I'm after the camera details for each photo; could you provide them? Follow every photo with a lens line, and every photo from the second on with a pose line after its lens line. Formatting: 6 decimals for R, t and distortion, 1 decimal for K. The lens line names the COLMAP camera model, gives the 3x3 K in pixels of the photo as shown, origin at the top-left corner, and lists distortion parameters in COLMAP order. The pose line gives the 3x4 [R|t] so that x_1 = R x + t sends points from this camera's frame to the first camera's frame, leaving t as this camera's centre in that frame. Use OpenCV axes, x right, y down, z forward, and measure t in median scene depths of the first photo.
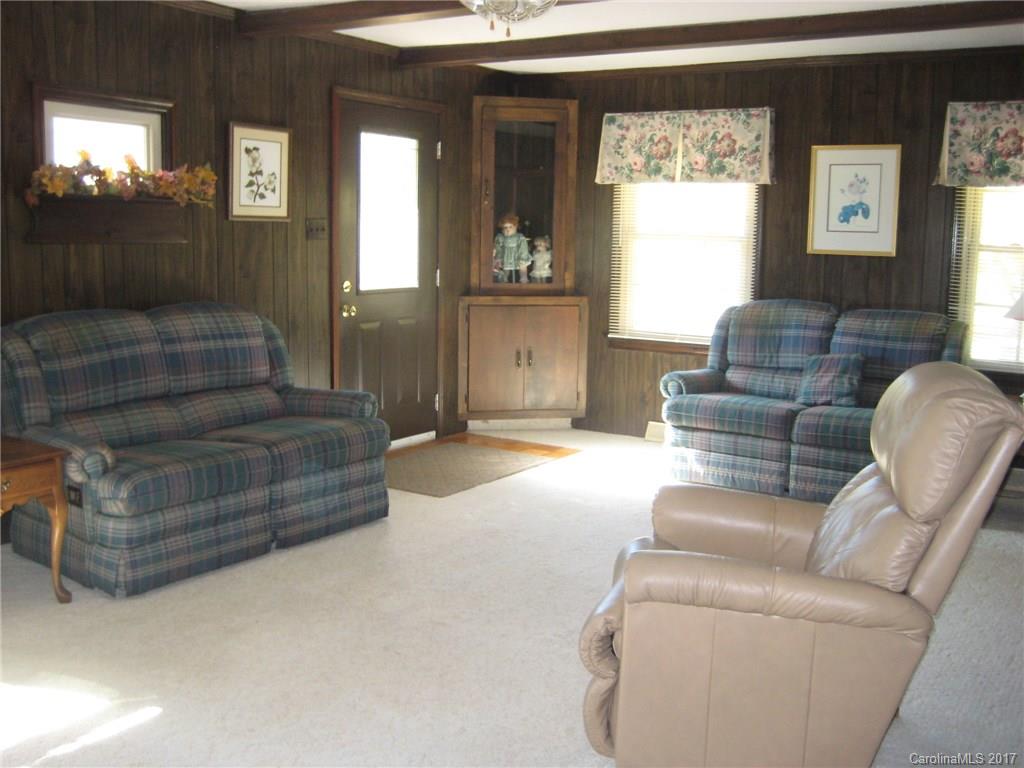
lens RADIAL K [[1073.4, 0, 550.1], [0, 1073.4, 394.1], [0, 0, 1]] dist [-0.076757, 0.000000]
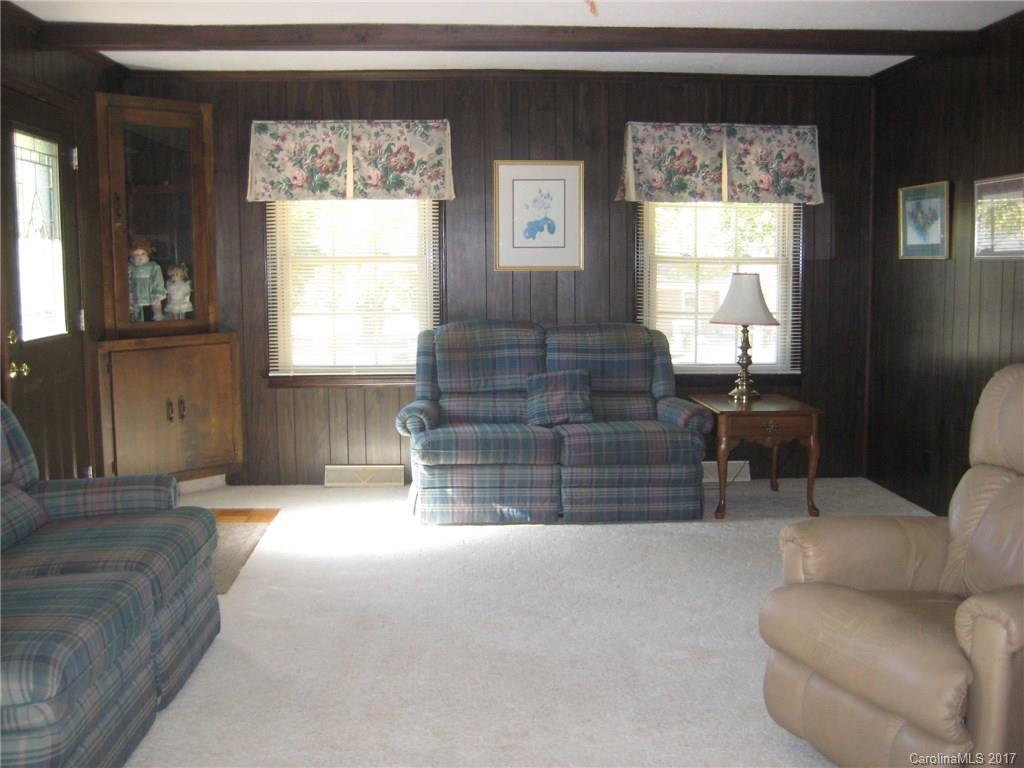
lens RADIAL K [[1073.4, 0, 511.9], [0, 1073.4, 385.9], [0, 0, 1]] dist [-0.076757, 0.000000]
pose [[0.813662, -0.097262, 0.573144, -0.323936], [0.108987, 0.993945, 0.013949, -0.040634], [-0.571031, 0.051115, 0.819336, 0.199369]]
